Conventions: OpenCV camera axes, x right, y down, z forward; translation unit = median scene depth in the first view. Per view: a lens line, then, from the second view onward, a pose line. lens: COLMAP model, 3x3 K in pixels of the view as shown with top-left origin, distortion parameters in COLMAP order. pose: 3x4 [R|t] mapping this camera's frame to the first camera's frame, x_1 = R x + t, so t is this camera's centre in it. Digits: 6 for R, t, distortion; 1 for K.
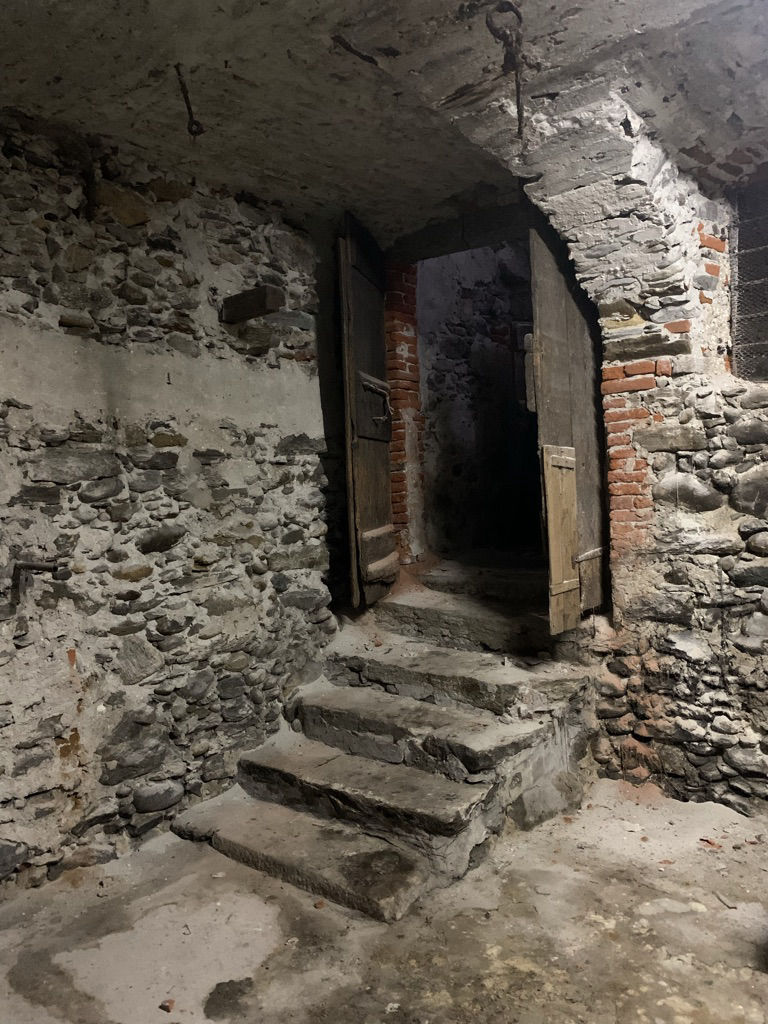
lens RADIAL K [[782.1, 0, 393.6], [0, 782.1, 501.0], [0, 0, 1]] dist [0.014891, -0.031408]
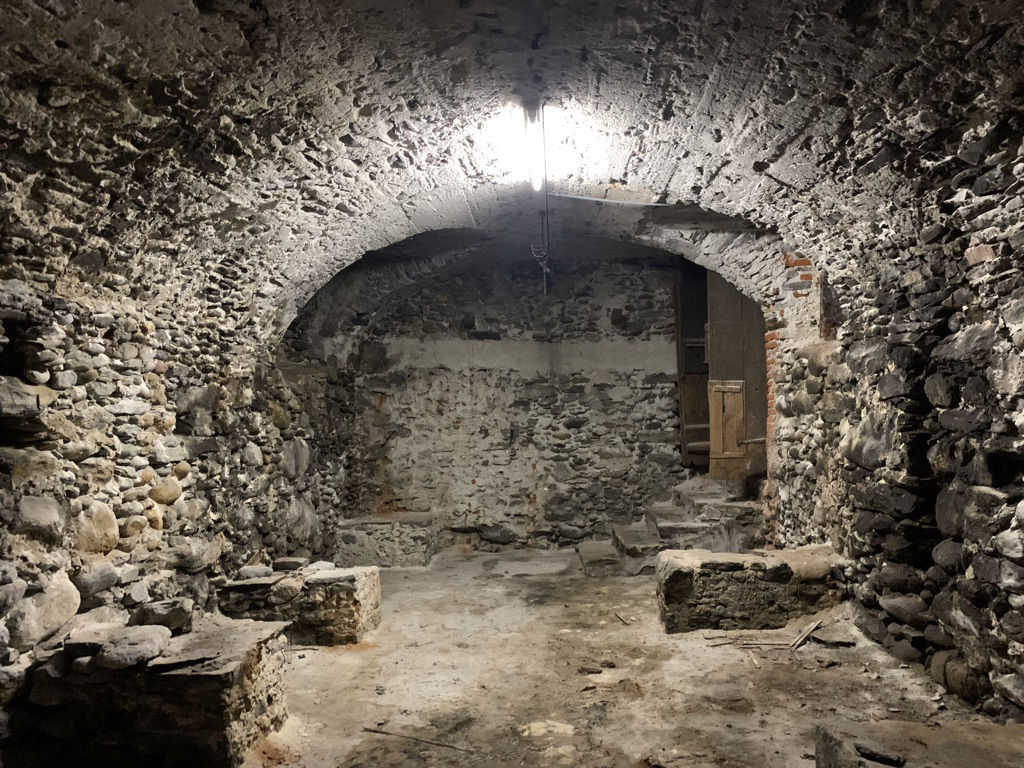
lens RADIAL K [[782.1, 0, 504.9], [0, 782.1, 387.2], [0, 0, 1]] dist [0.014891, -0.031408]
pose [[0.610706, -0.003597, -0.791849, 1.390867], [-0.012272, 0.999827, -0.014006, -0.021548], [0.791762, 0.018272, 0.610556, -0.577551]]
